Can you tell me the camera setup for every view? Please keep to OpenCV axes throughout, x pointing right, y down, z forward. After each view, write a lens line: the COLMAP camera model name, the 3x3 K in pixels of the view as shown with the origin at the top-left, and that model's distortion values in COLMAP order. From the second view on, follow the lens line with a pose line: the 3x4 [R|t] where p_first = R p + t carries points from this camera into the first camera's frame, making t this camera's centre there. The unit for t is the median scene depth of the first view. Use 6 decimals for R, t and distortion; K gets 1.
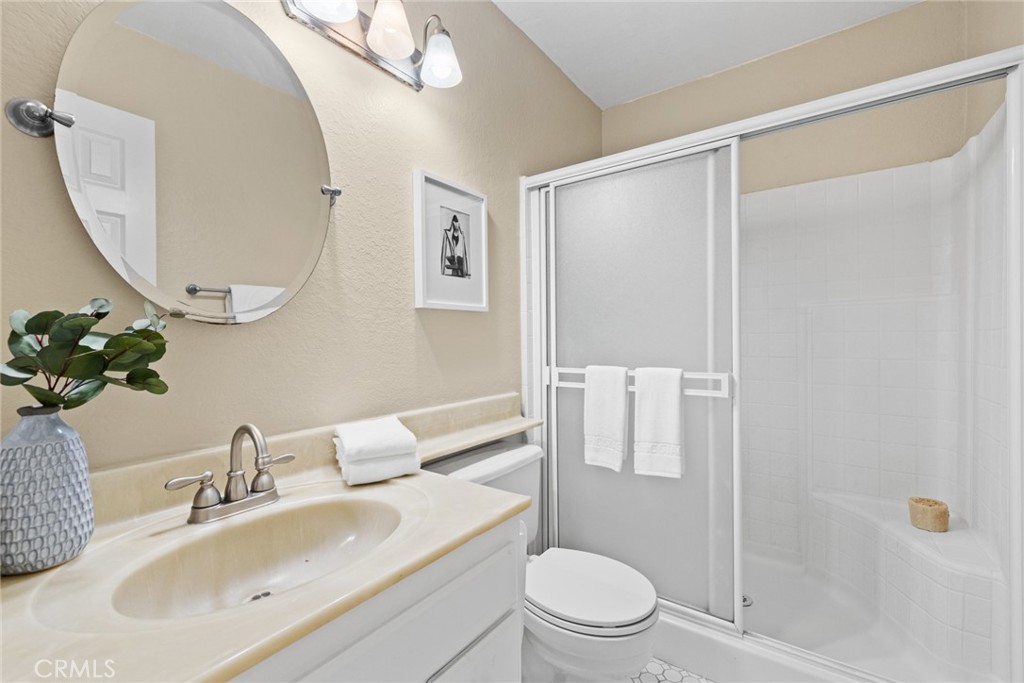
lens RADIAL K [[434.6, 0, 511.2], [0, 434.6, 341.3], [0, 0, 1]] dist [0.003134, -0.000778]
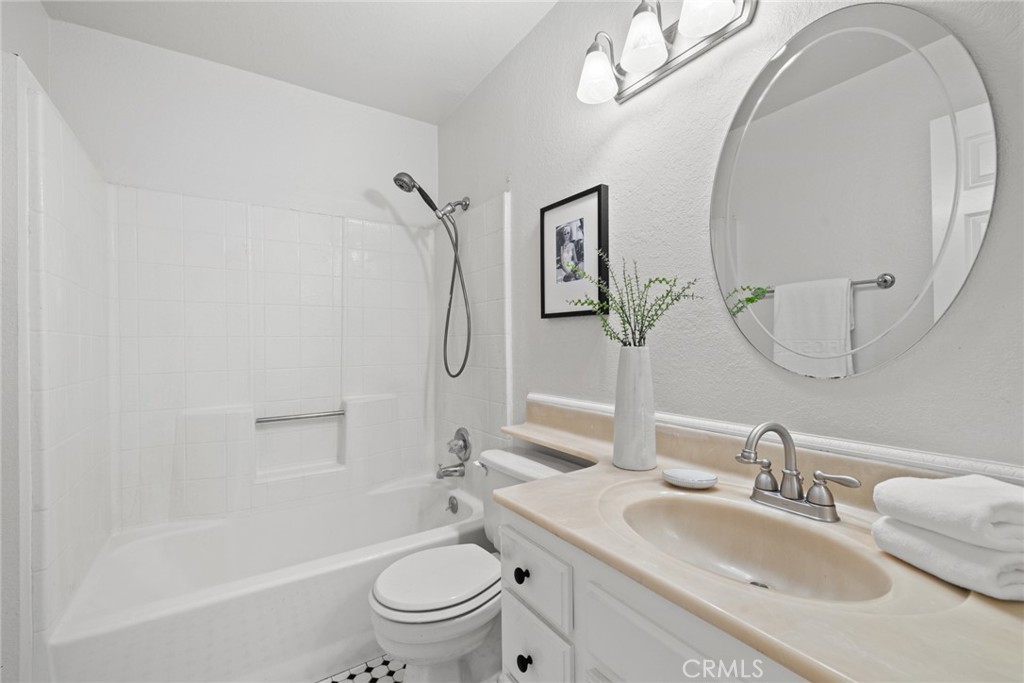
lens RADIAL K [[434.6, 0, 511.3], [0, 434.6, 340.3], [0, 0, 1]] dist [0.003134, -0.000778]
pose [[-0.344998, 0.004686, -0.938592, 0.581511], [0.002565, 0.999989, 0.004050, -0.013173], [0.938600, -0.001011, -0.345006, 0.786137]]
